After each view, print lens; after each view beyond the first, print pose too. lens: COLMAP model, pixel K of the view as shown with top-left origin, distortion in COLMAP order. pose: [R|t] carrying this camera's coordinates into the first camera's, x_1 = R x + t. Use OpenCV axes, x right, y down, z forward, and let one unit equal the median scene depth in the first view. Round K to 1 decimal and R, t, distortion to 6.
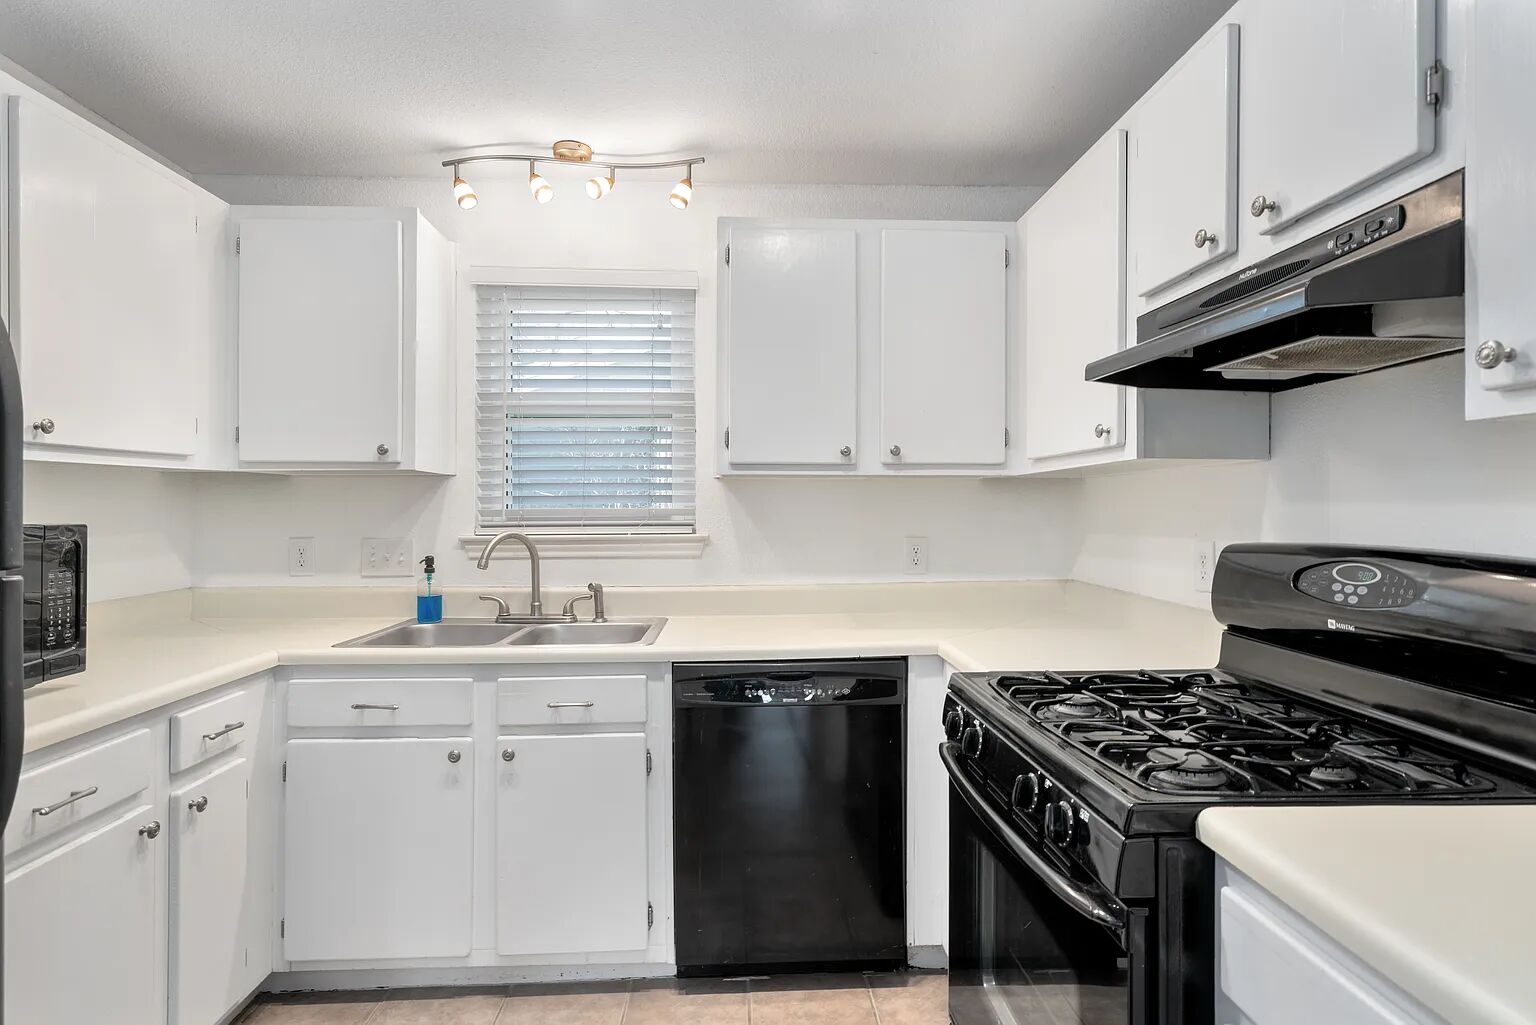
lens RADIAL K [[779.8, 0, 765.4], [0, 779.8, 509.2], [0, 0, 1]] dist [0.003271, 0.001056]
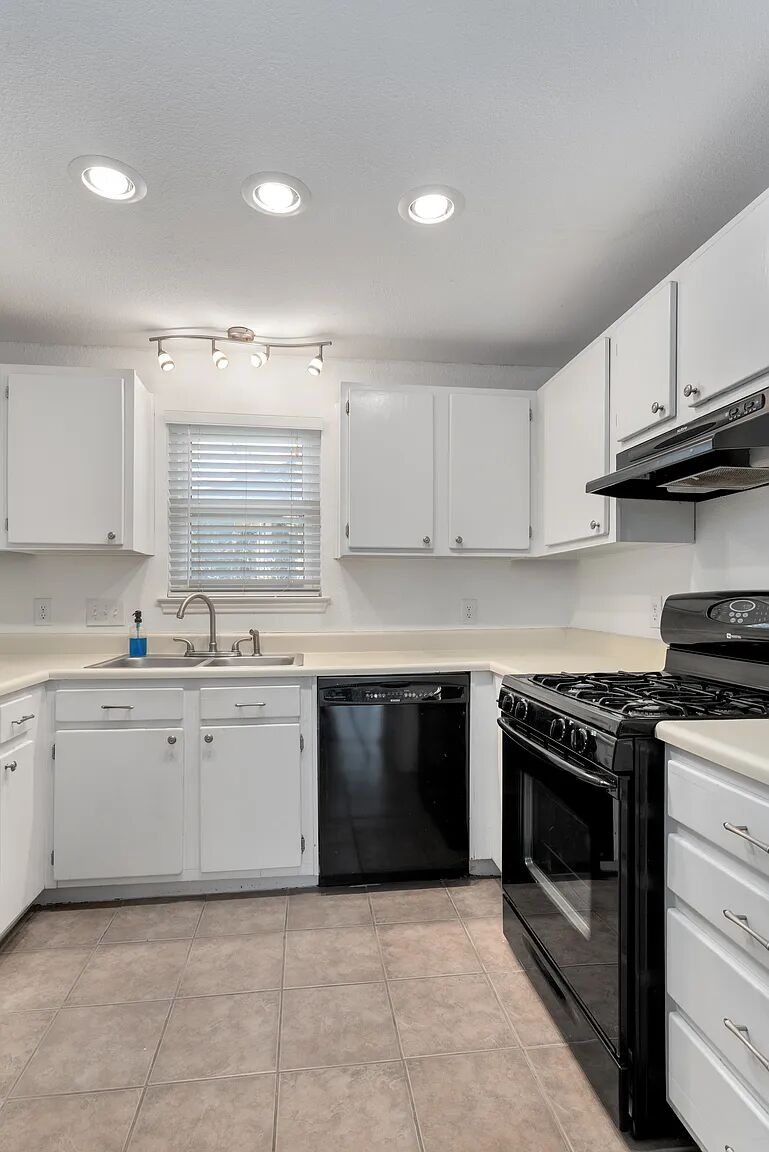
lens RADIAL K [[594.2, 0, 374.2], [0, 594.2, 596.6], [0, 0, 1]] dist [0.002291, 0.000140]
pose [[0.997063, 0.001910, 0.076561, -0.097645], [-0.001742, 0.999996, -0.002268, 0.043684], [-0.076565, 0.002128, 0.997062, -0.156694]]
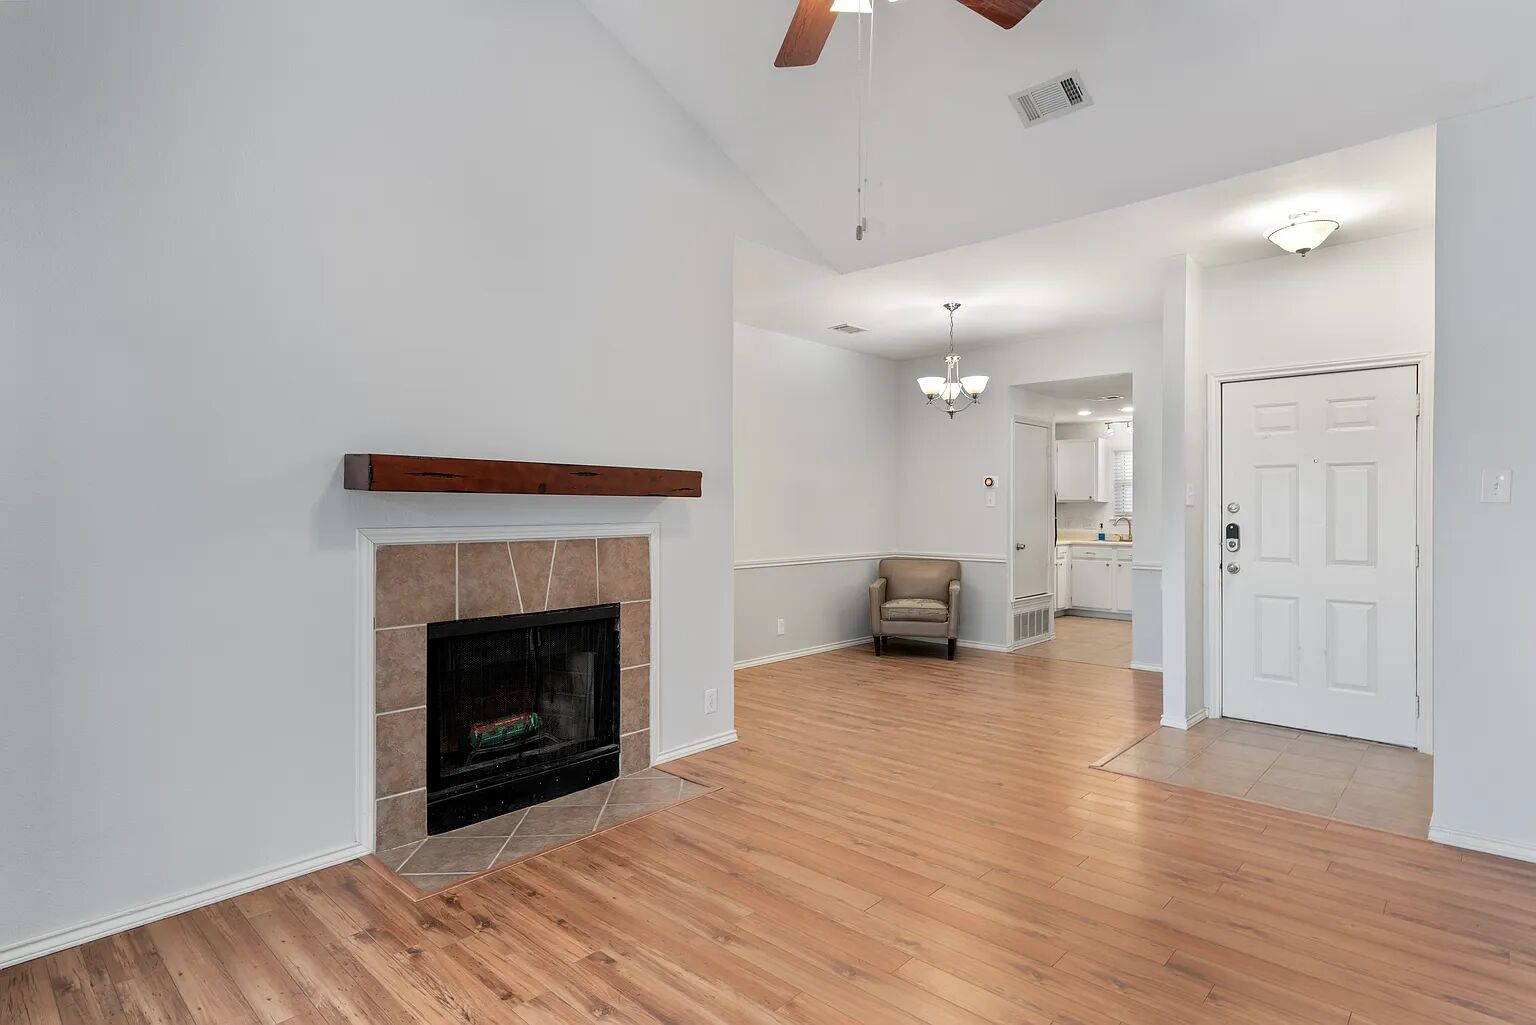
lens RADIAL K [[779.8, 0, 765.4], [0, 779.8, 509.2], [0, 0, 1]] dist [0.003271, 0.001056]
pose [[0.695573, -0.001389, -0.718454, 1.456812], [-0.004011, 0.999975, -0.005817, 0.023758], [0.718445, 0.006927, 0.695550, -3.538097]]
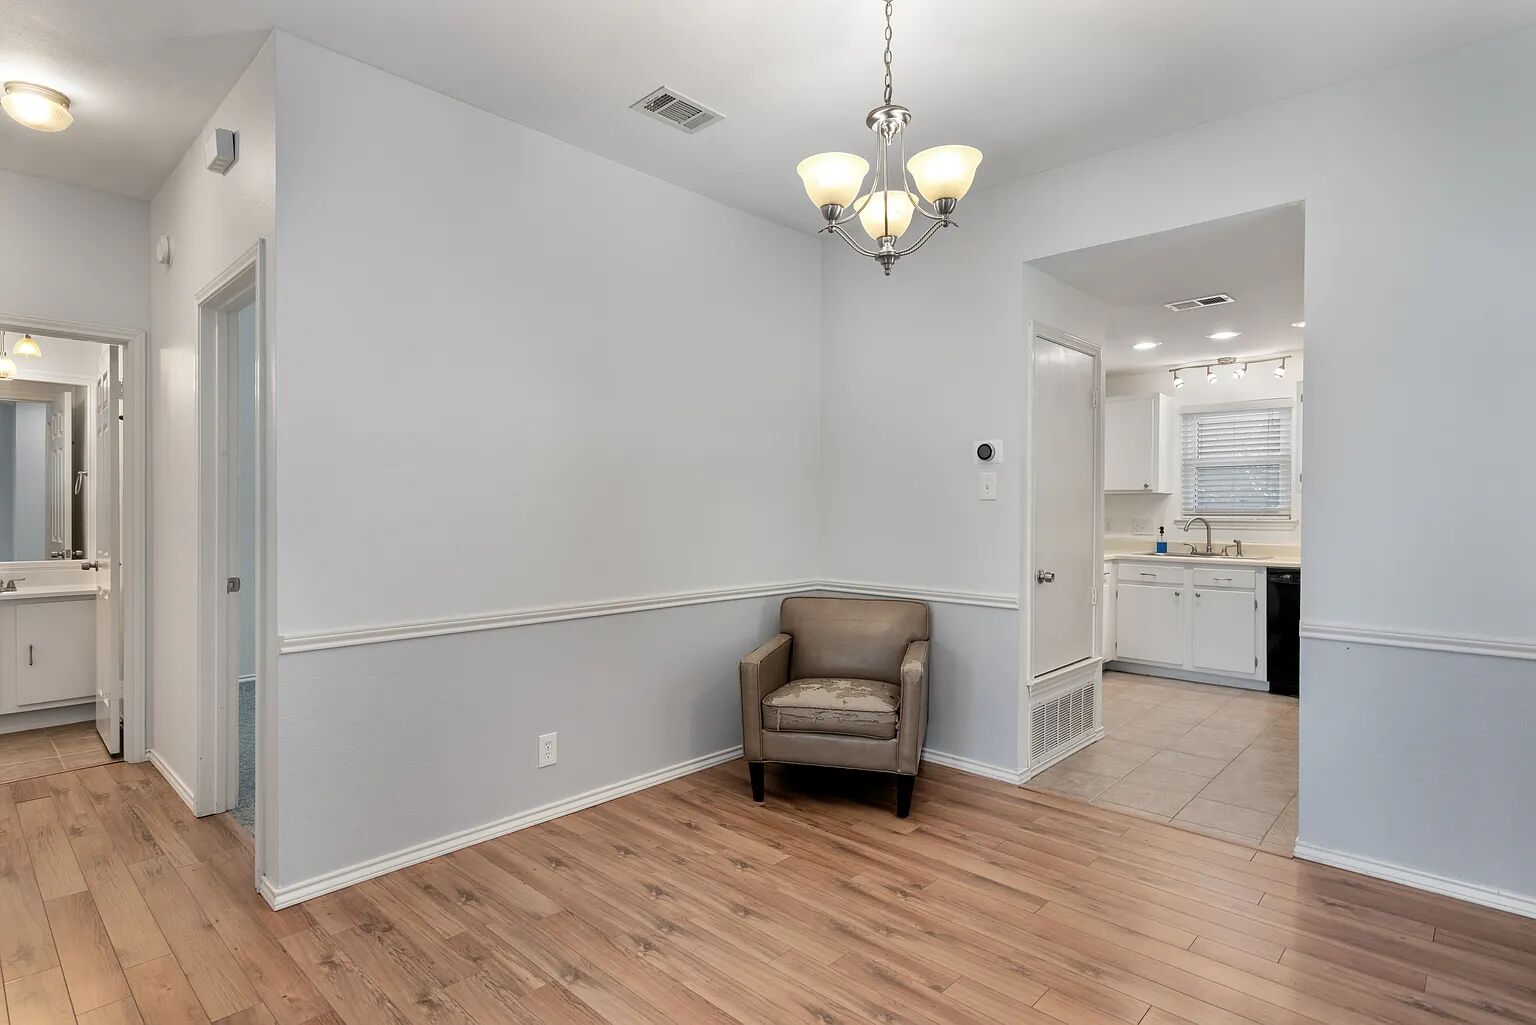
lens RADIAL K [[779.8, 0, 765.4], [0, 779.8, 509.2], [0, 0, 1]] dist [0.003271, 0.001056]
pose [[0.693876, 0.005206, -0.720075, 0.597871], [-0.006056, 0.999981, 0.001394, 0.011009], [0.720069, 0.003393, 0.693894, -2.020170]]
